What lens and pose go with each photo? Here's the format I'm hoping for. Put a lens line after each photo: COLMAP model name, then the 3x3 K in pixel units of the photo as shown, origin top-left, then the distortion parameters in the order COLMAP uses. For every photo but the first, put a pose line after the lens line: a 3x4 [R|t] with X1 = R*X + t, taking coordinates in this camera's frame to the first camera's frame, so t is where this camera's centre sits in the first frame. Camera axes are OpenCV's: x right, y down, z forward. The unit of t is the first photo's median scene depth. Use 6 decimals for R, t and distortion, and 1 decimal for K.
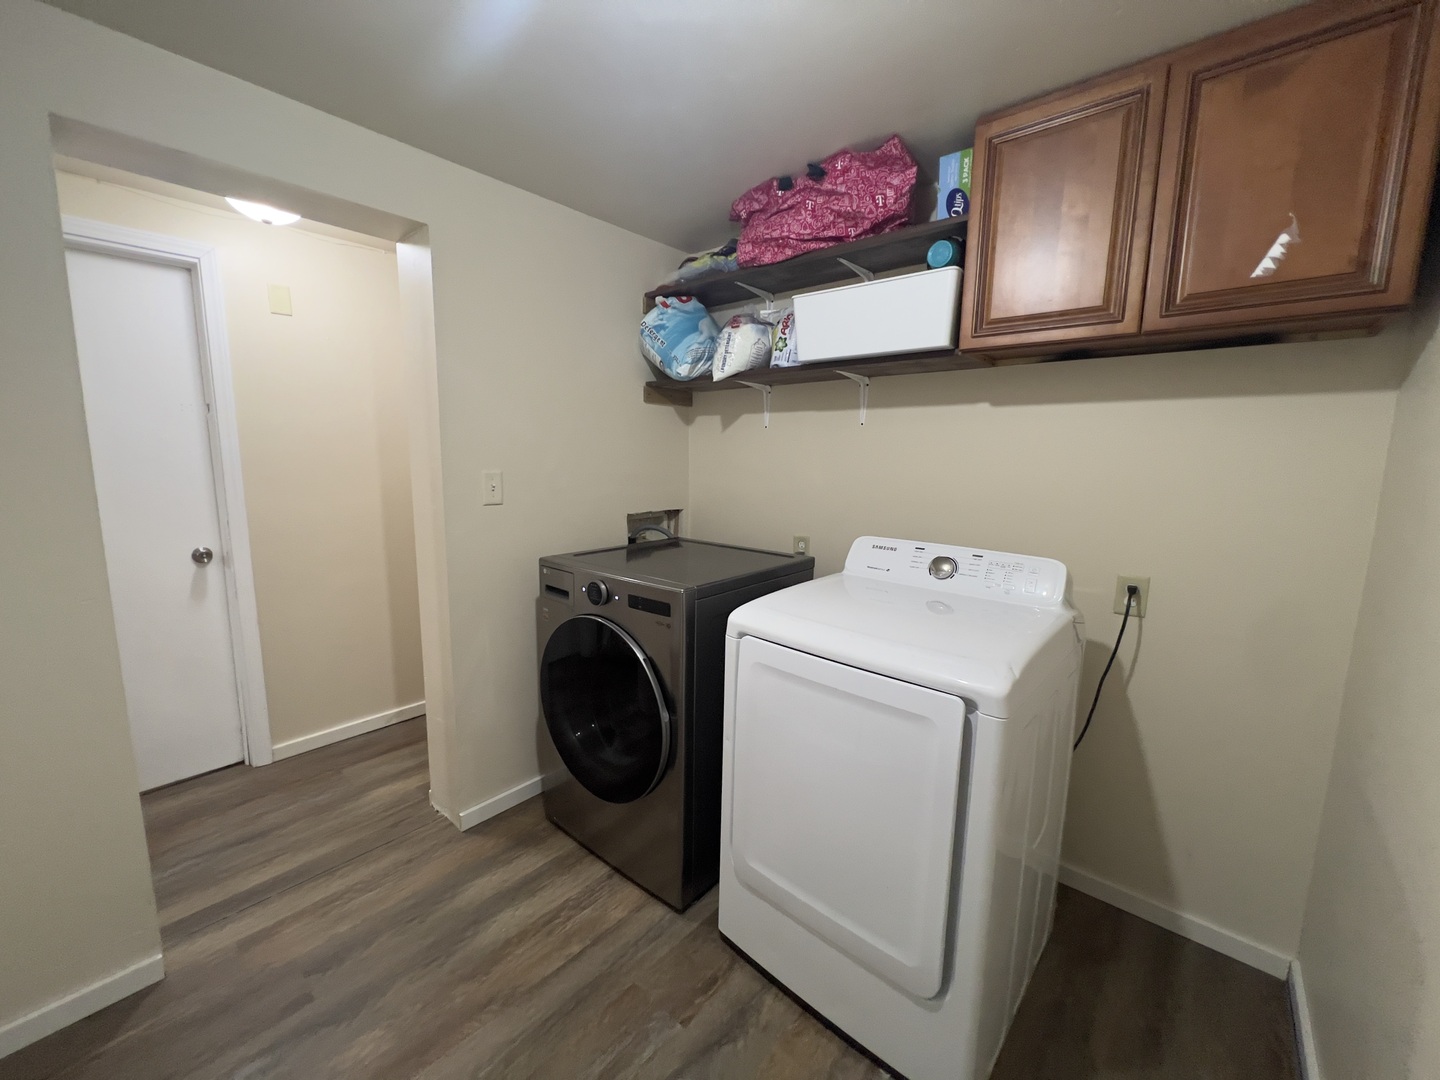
lens RADIAL K [[573.2, 0, 712.0], [0, 573.2, 536.8], [0, 0, 1]] dist [-0.000953, 0.000391]
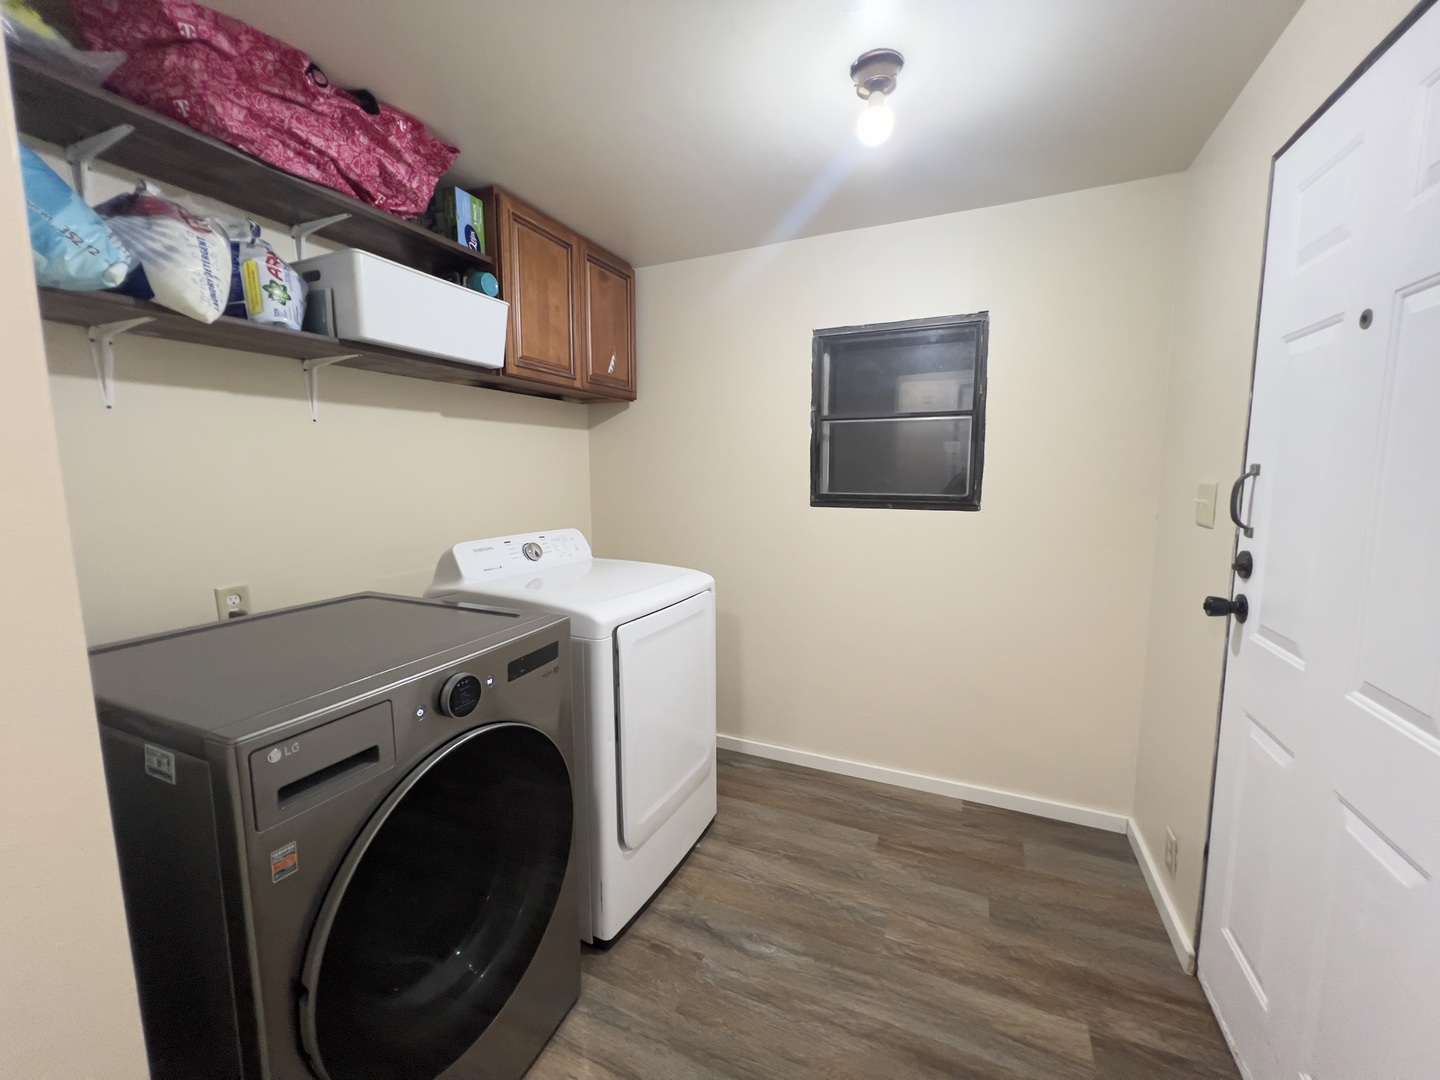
lens RADIAL K [[573.2, 0, 718.5], [0, 573.2, 536.8], [0, 0, 1]] dist [-0.000953, 0.000391]
pose [[-0.288079, -0.127416, 0.949092, -0.888061], [0.135975, 0.975623, 0.172251, -0.136812], [-0.947903, 0.178675, -0.263731, 0.959356]]
